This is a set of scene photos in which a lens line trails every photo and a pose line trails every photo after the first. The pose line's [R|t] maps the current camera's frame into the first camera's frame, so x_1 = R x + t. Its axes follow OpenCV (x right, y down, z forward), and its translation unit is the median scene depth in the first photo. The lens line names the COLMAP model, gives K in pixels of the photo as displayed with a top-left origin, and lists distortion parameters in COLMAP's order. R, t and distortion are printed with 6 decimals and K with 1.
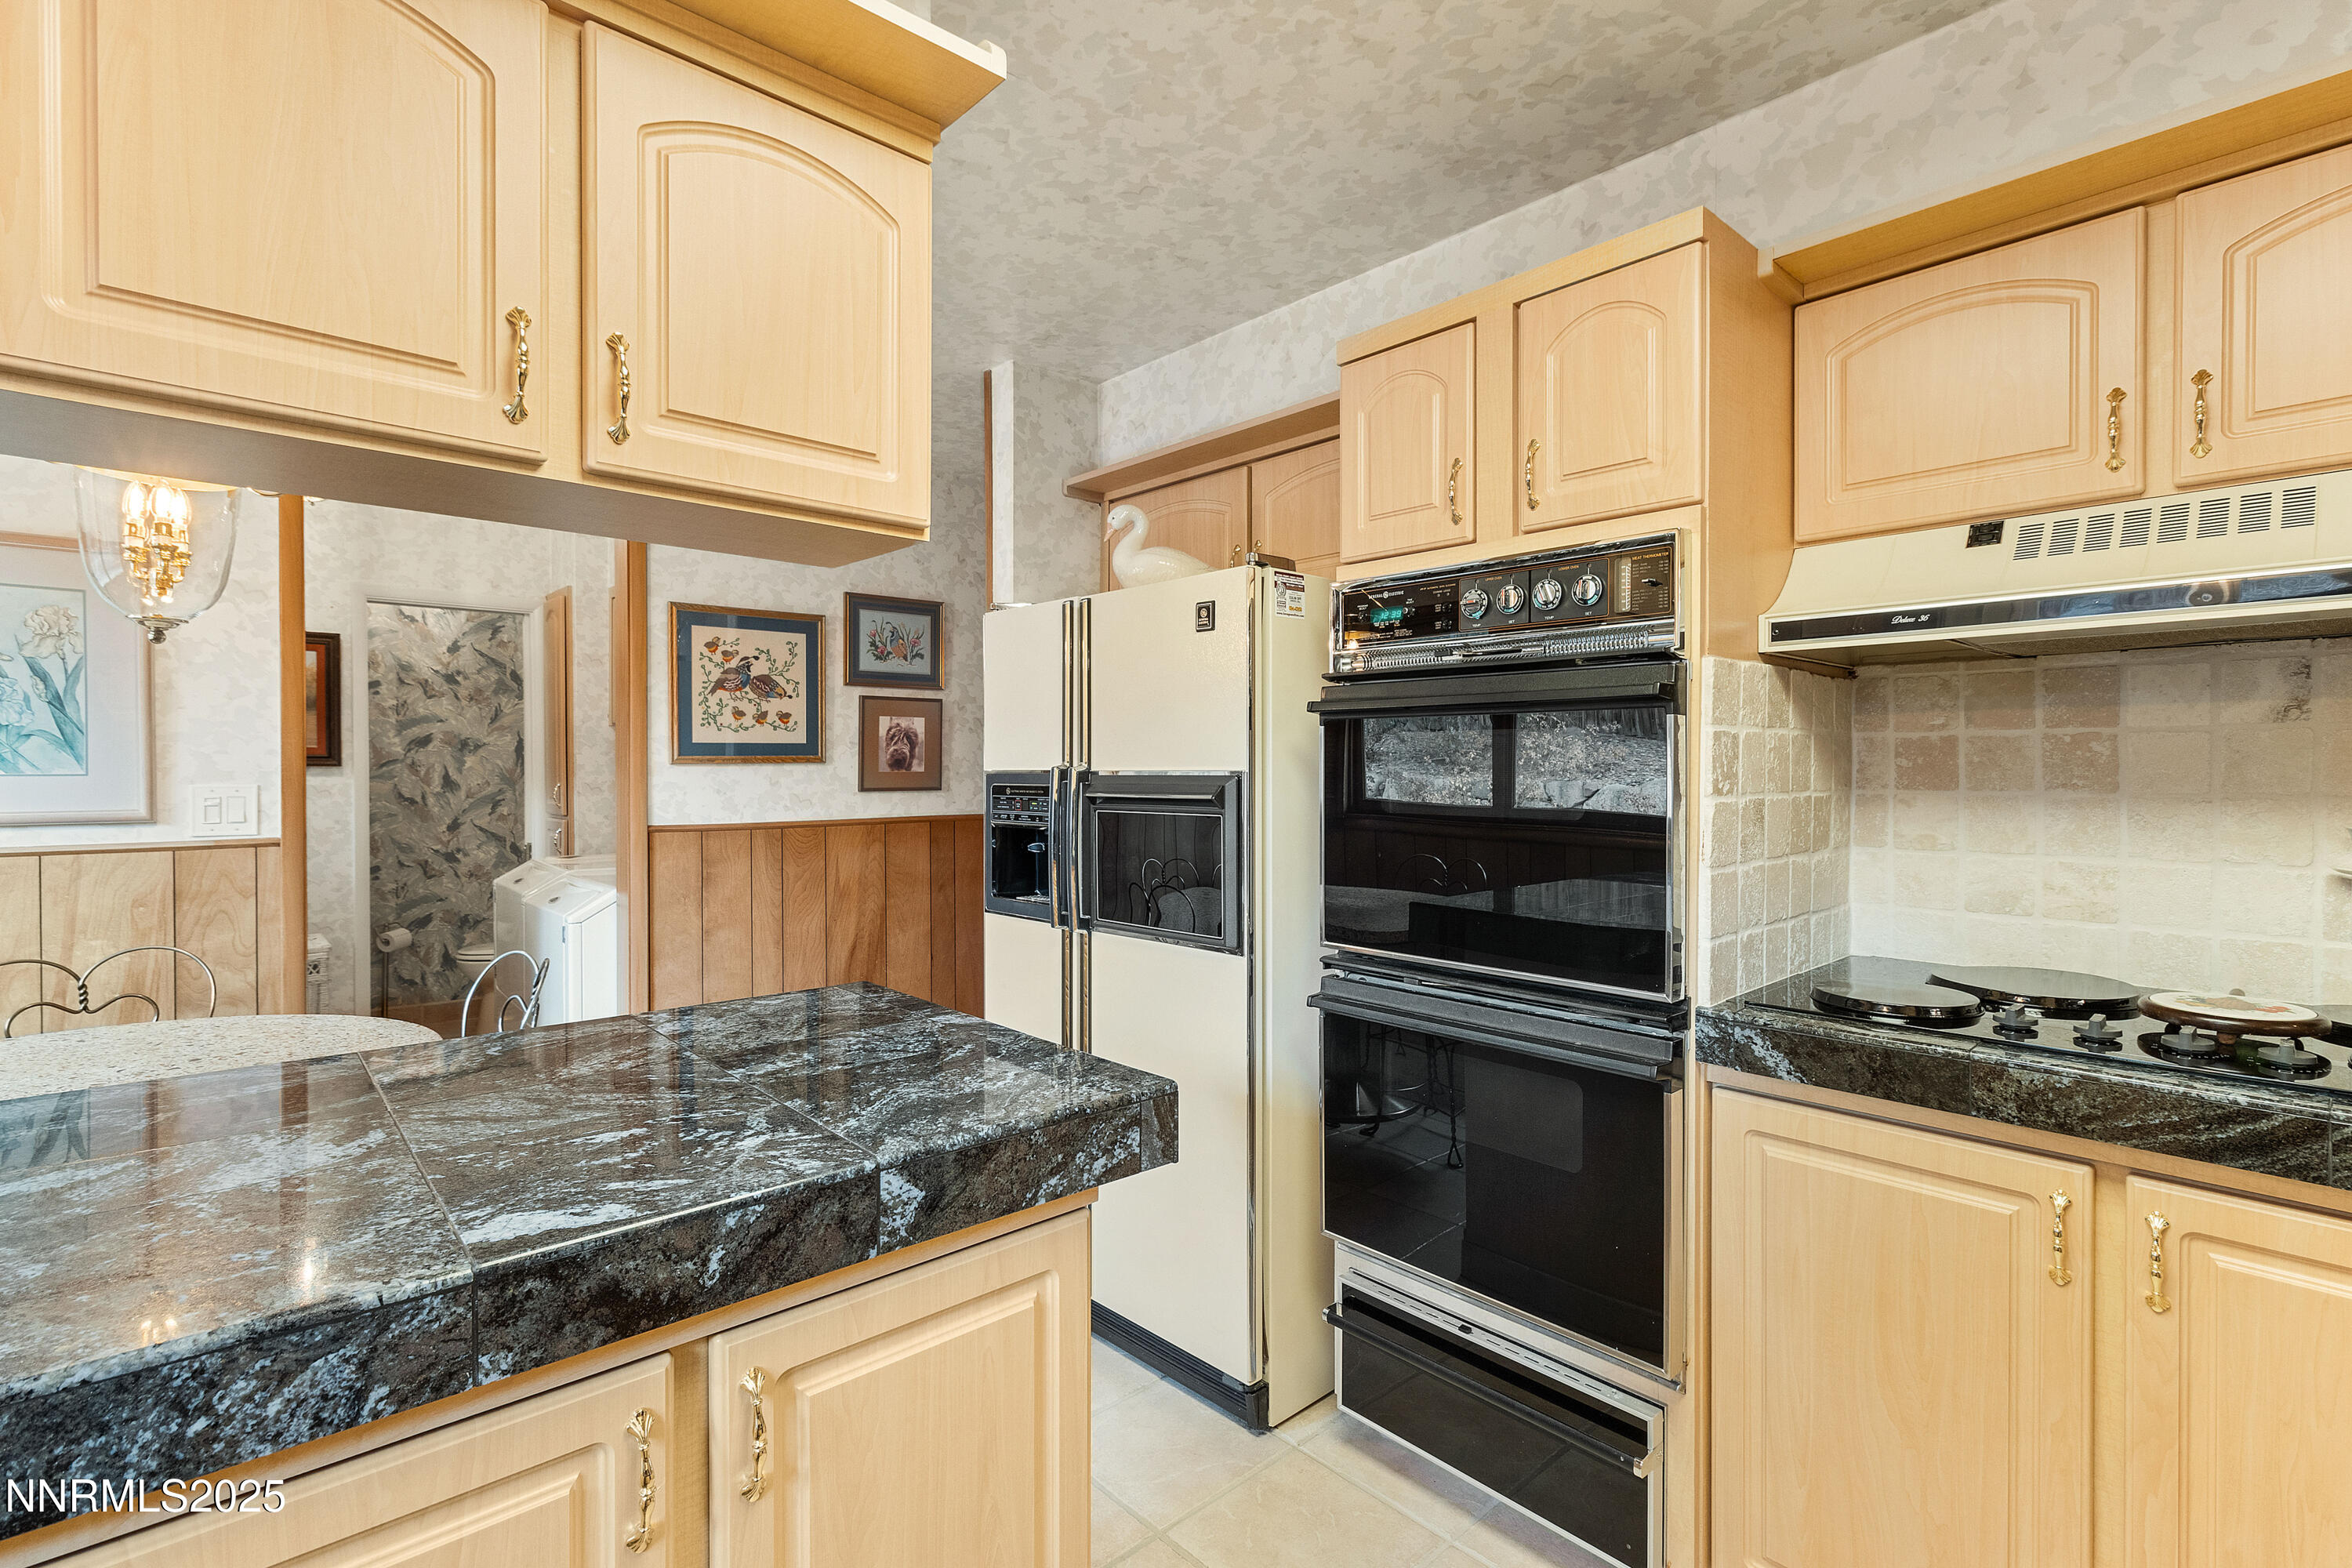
lens RADIAL K [[1090.7, 0, 1178.4], [0, 1090.7, 783.4], [0, 0, 1]] dist [0.002367, -0.000468]
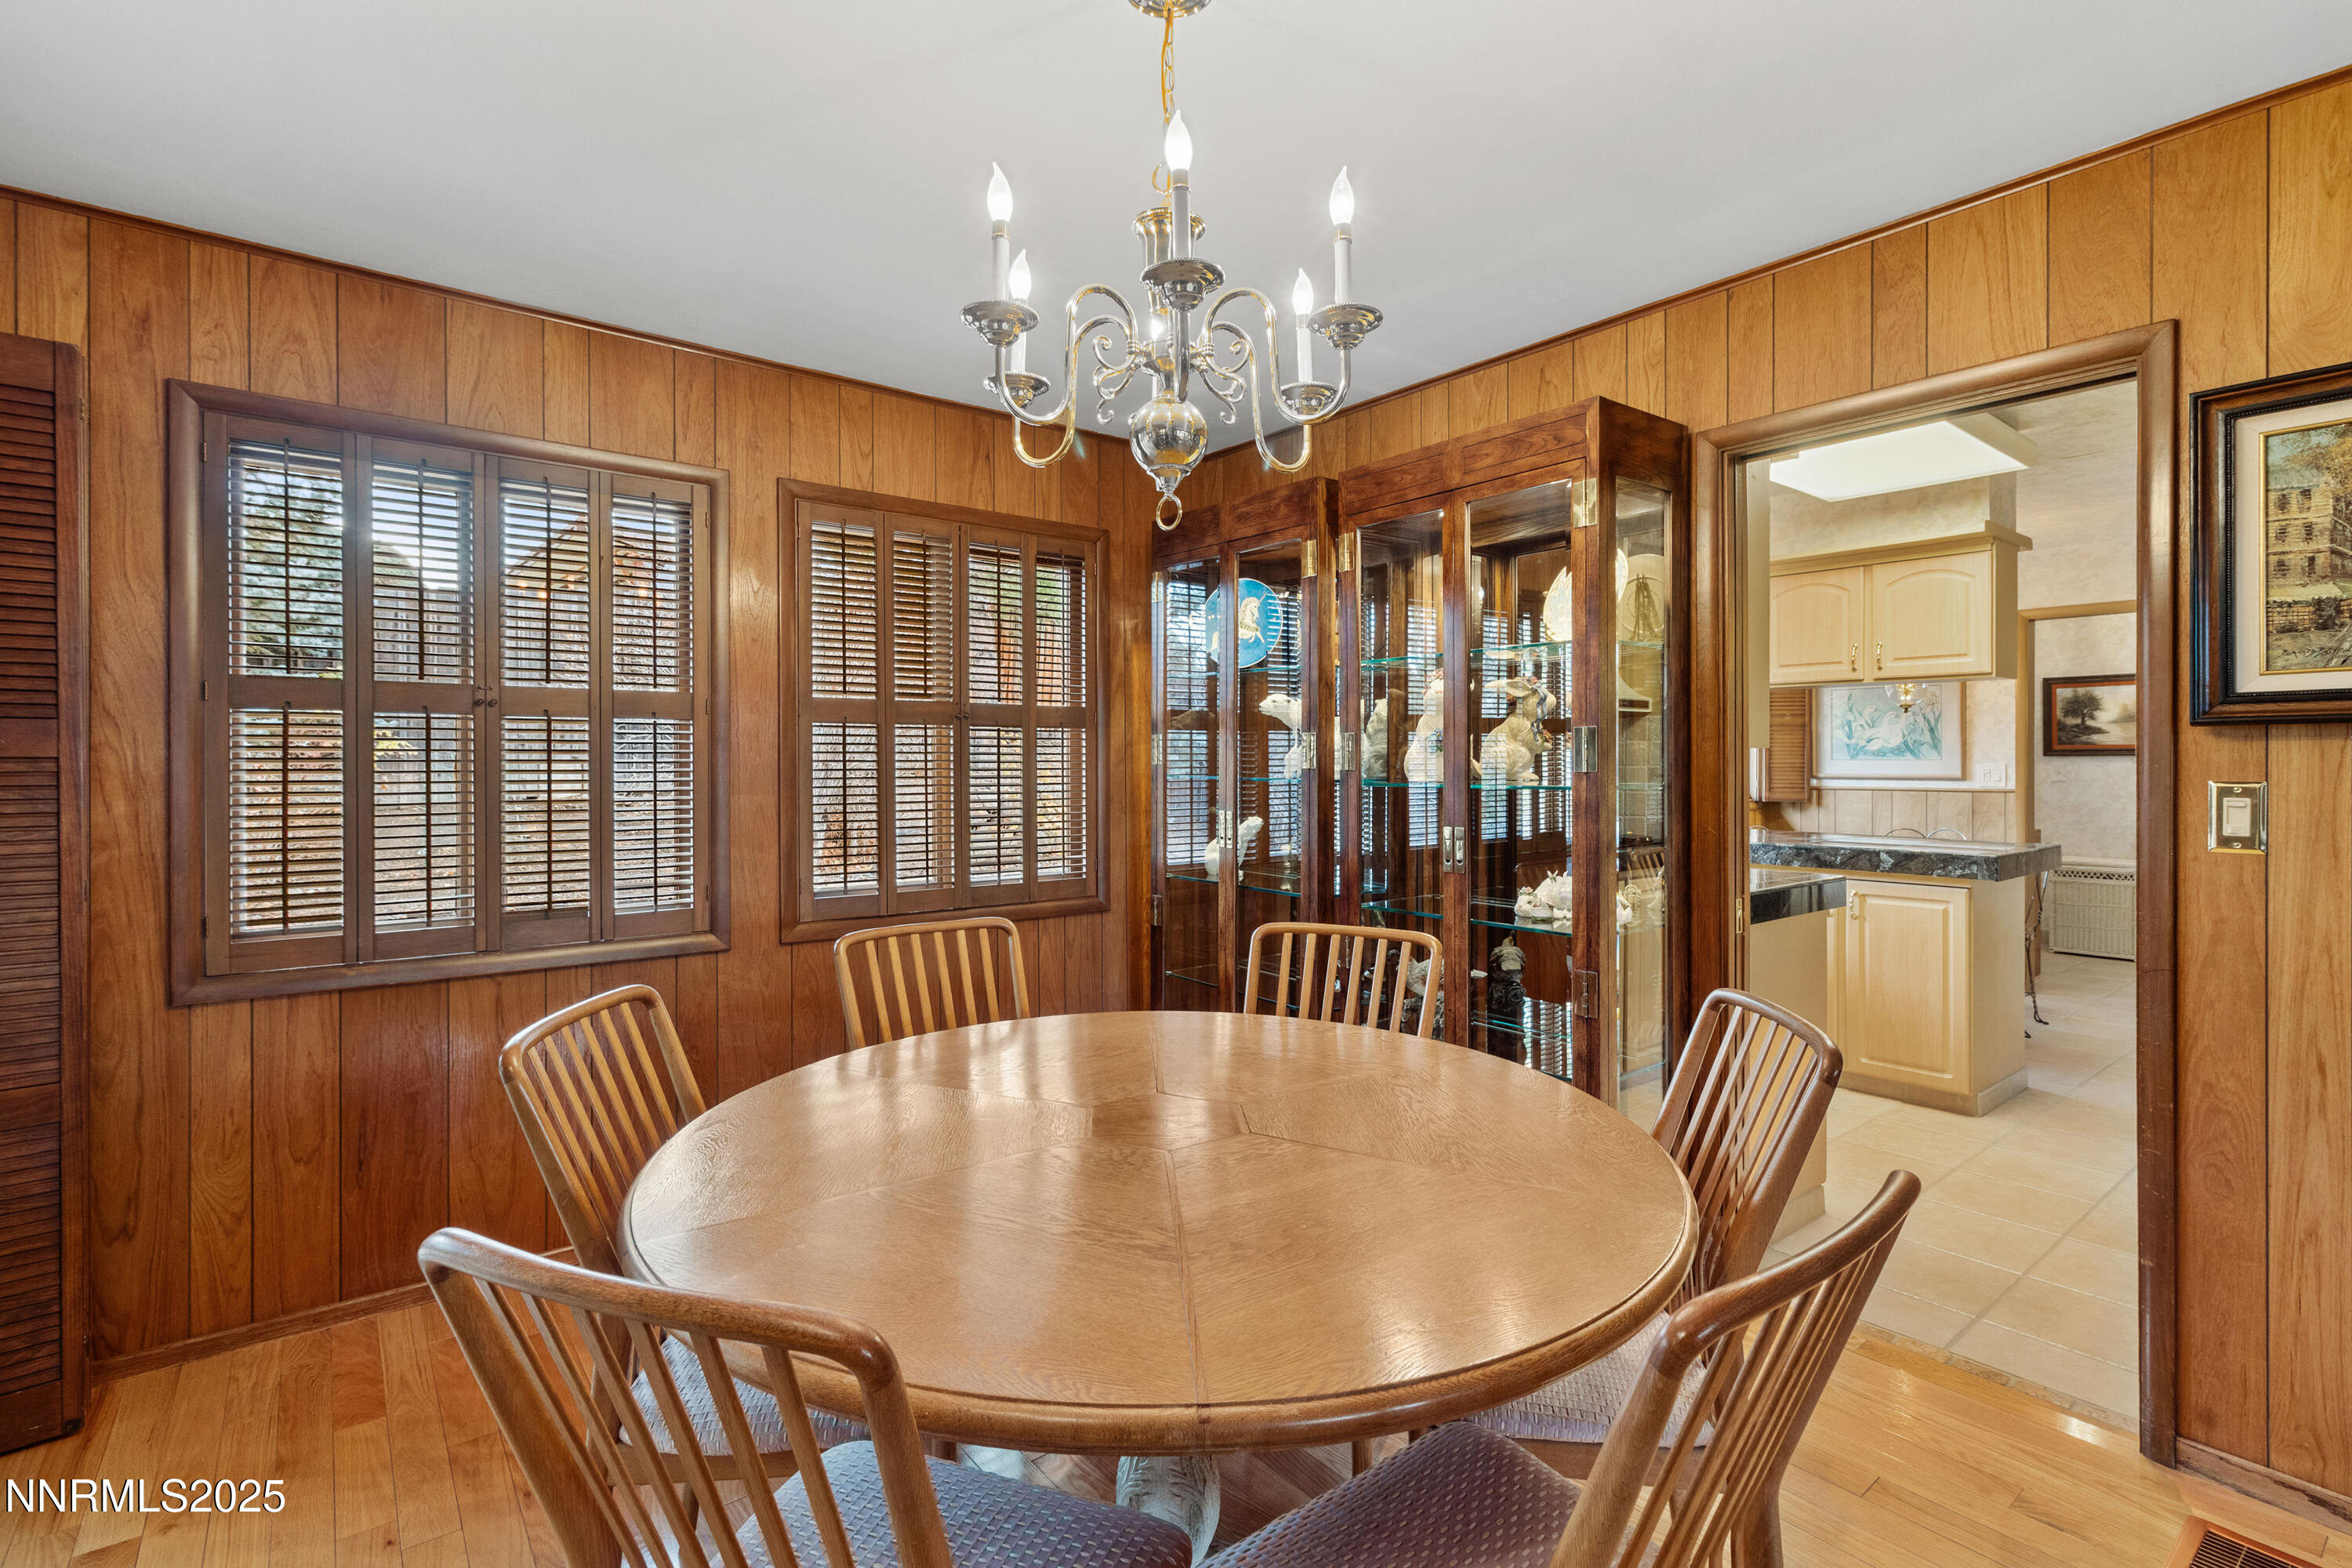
lens RADIAL K [[1090.7, 0, 1184.3], [0, 1090.7, 766.4], [0, 0, 1]] dist [0.002367, -0.000468]
pose [[-0.069251, 0.005122, -0.997586, 1.485077], [-0.012734, 0.999901, 0.006018, 0.013826], [0.997518, 0.013120, -0.069179, -0.499341]]
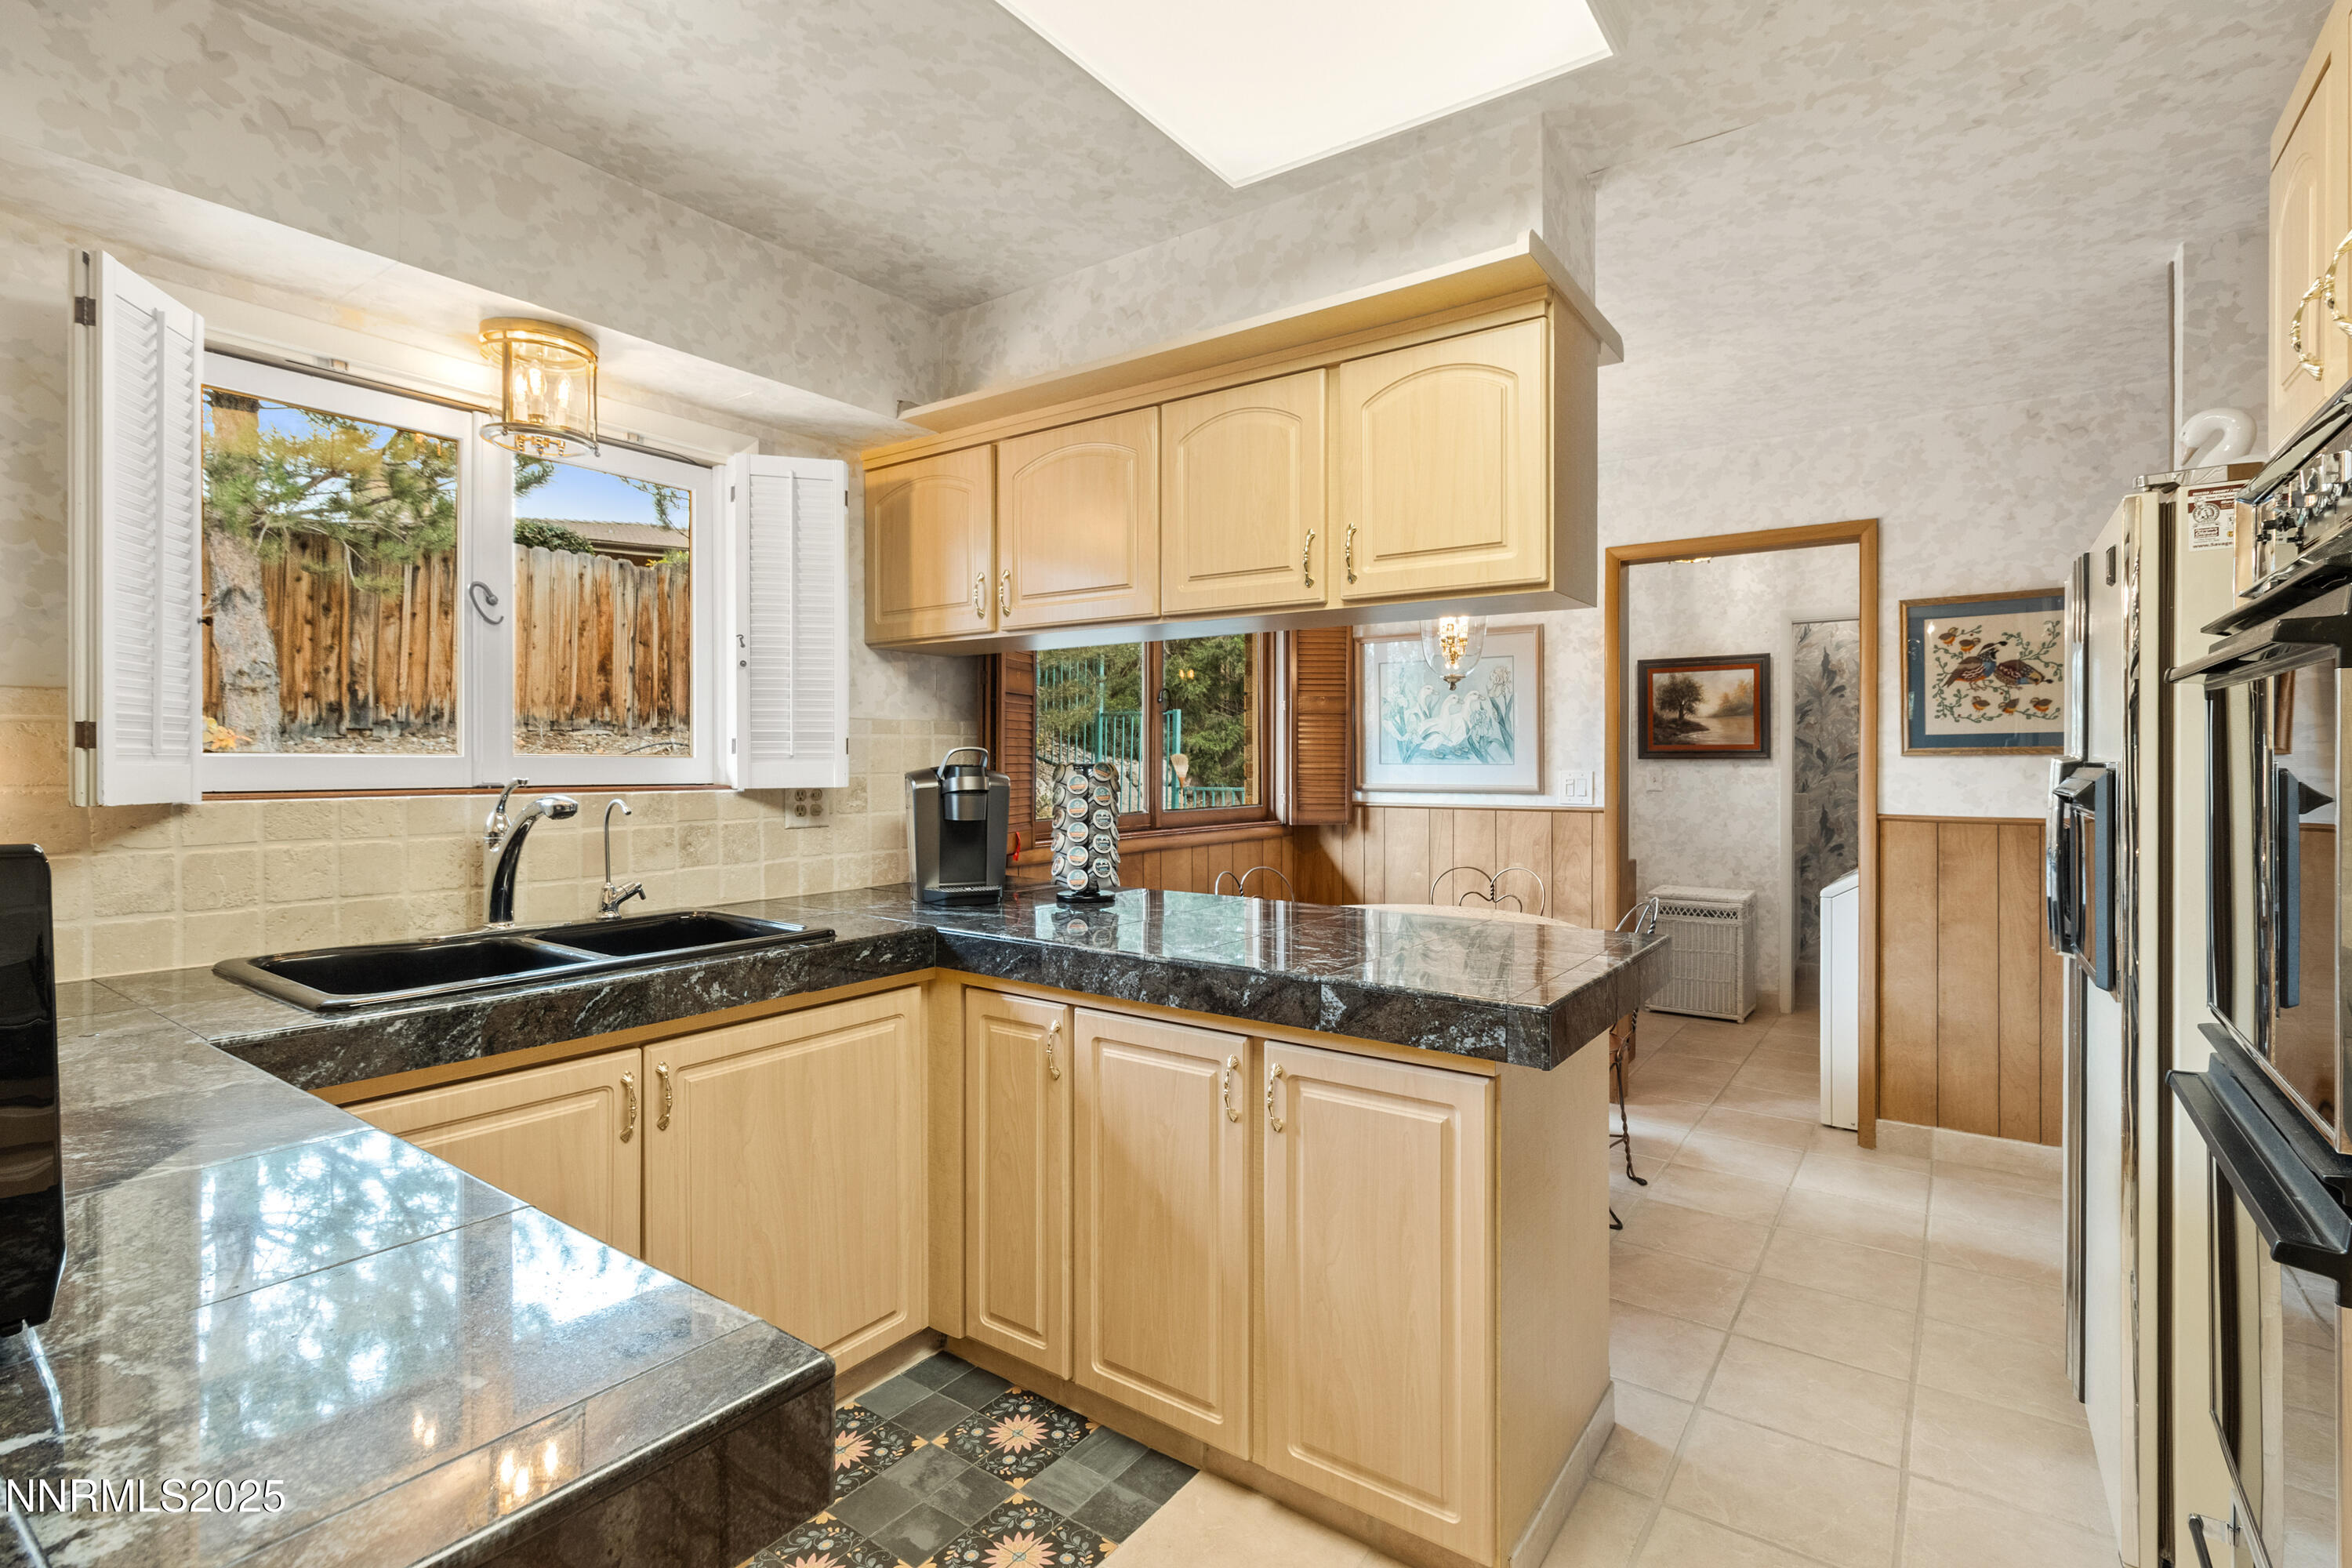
lens RADIAL K [[1090.7, 0, 1187.1], [0, 1090.7, 766.0], [0, 0, 1]] dist [0.002367, -0.000468]
pose [[0.204399, 0.004588, -0.978877, 0.523868], [-0.013458, 0.999908, 0.001876, -0.001123], [0.978795, 0.012790, 0.204442, 0.151158]]
